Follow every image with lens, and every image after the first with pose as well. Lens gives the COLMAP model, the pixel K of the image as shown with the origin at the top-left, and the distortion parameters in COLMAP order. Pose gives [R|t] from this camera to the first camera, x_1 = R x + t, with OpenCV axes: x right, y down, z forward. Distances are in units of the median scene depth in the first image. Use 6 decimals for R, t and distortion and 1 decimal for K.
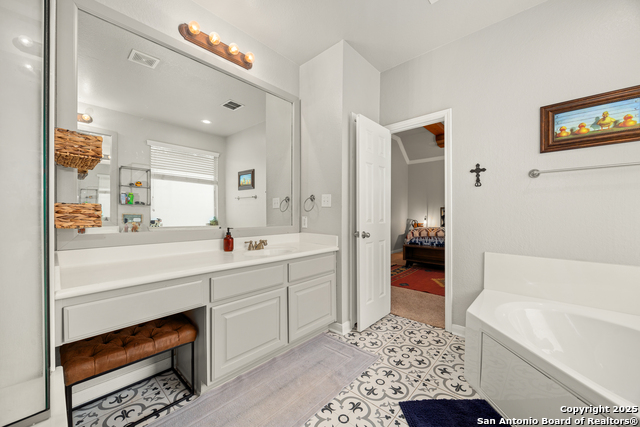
lens RADIAL K [[249.7, 0, 319.4], [0, 249.7, 215.9], [0, 0, 1]] dist [0.000612, -0.000170]
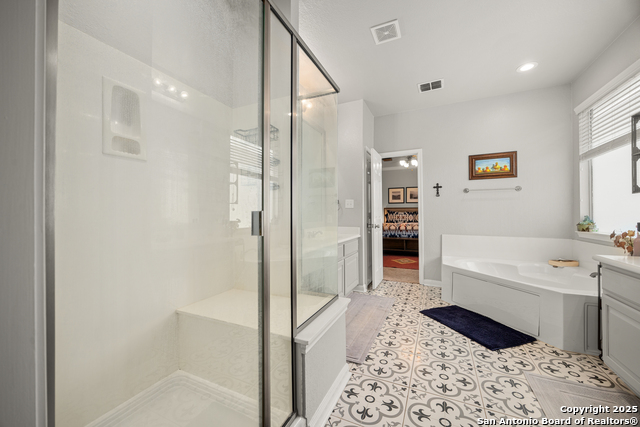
lens RADIAL K [[249.7, 0, 322.1], [0, 249.7, 213.2], [0, 0, 1]] dist [0.000612, -0.000170]
pose [[0.956536, -0.005288, 0.291566, -0.665966], [0.008513, 0.999916, -0.009791, 0.007230], [-0.291490, 0.011847, 0.956501, -0.435027]]
